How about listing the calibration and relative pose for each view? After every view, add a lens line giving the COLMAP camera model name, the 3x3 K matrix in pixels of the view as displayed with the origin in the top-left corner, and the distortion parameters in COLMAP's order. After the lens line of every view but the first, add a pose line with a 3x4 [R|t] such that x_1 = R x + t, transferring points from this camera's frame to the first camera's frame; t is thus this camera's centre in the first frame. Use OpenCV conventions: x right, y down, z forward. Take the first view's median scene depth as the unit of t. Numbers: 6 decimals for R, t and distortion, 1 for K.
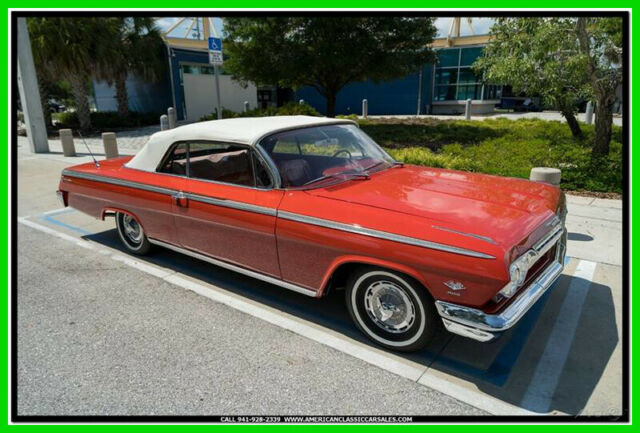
lens RADIAL K [[431.6, 0, 317.3], [0, 431.6, 218.6], [0, 0, 1]] dist [0.005716, -0.007797]
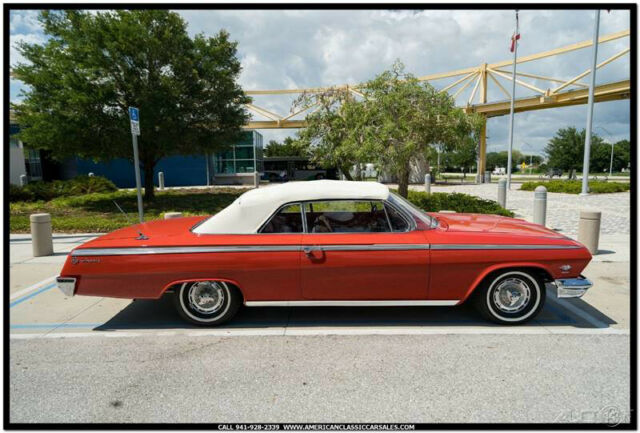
lens RADIAL K [[404.2, 0, 323.0], [0, 404.2, 219.7], [0, 0, 1]] dist [0.005807, 0.001105]
pose [[0.792192, -0.071175, 0.606107, -0.807176], [0.164334, 0.981369, -0.099545, -0.017532], [-0.587729, 0.178463, 0.789129, 0.144067]]
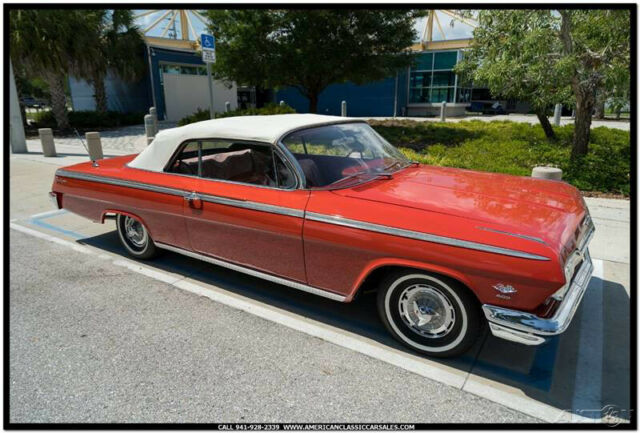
lens RADIAL K [[427.4, 0, 322.9], [0, 427.4, 219.4], [0, 0, 1]] dist [-0.002750, 0.007626]
pose [[0.998157, -0.008594, 0.060072, -0.079461], [0.008523, 0.999963, 0.001432, -0.002302], [-0.060082, -0.000918, 0.998193, 0.042453]]
